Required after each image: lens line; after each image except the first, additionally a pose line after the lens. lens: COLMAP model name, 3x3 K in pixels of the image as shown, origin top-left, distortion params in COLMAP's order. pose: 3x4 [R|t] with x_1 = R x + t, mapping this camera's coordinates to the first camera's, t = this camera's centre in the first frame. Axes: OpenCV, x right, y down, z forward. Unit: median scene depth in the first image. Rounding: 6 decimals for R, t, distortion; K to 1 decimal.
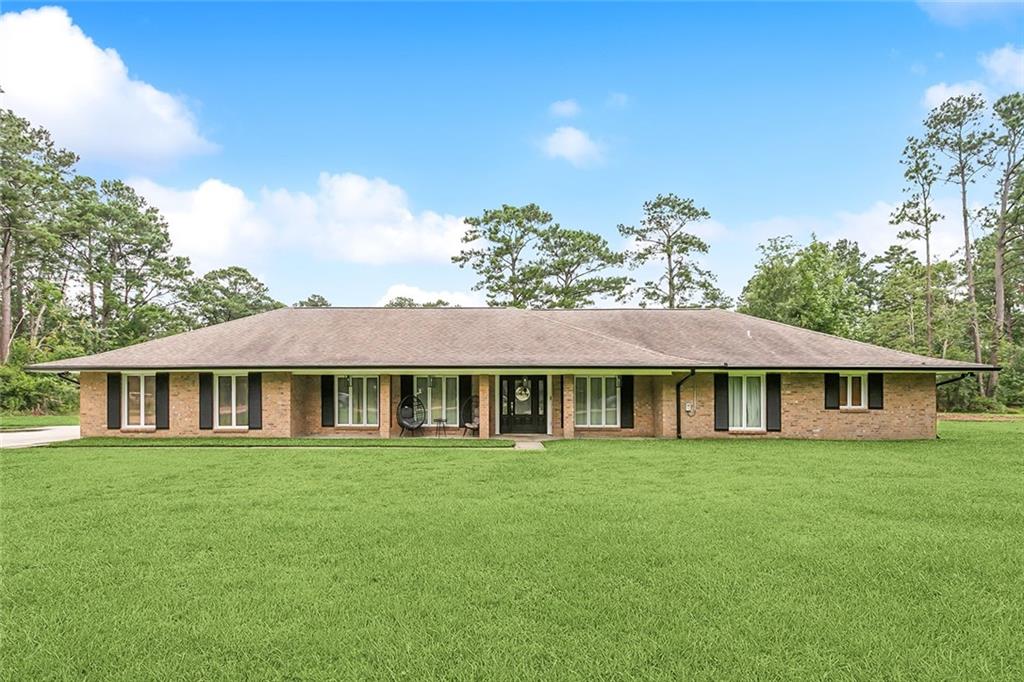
lens RADIAL K [[497.8, 0, 479.8], [0, 497.8, 393.8], [0, 0, 1]] dist [0.004395, 0.000321]
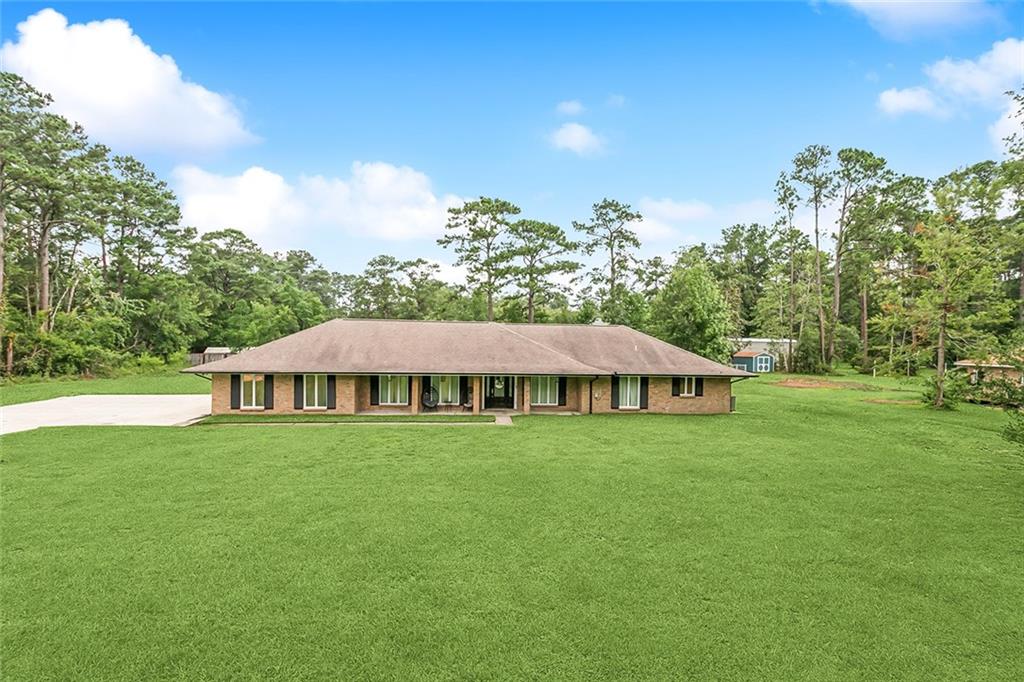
lens RADIAL K [[497.8, 0, 511.9], [0, 497.8, 346.2], [0, 0, 1]] dist [0.004395, 0.000321]
pose [[0.991423, 0.010753, 0.130251, -0.037417], [-0.015939, 0.999119, 0.038833, -0.082597], [-0.129719, -0.040576, 0.990720, -0.263321]]
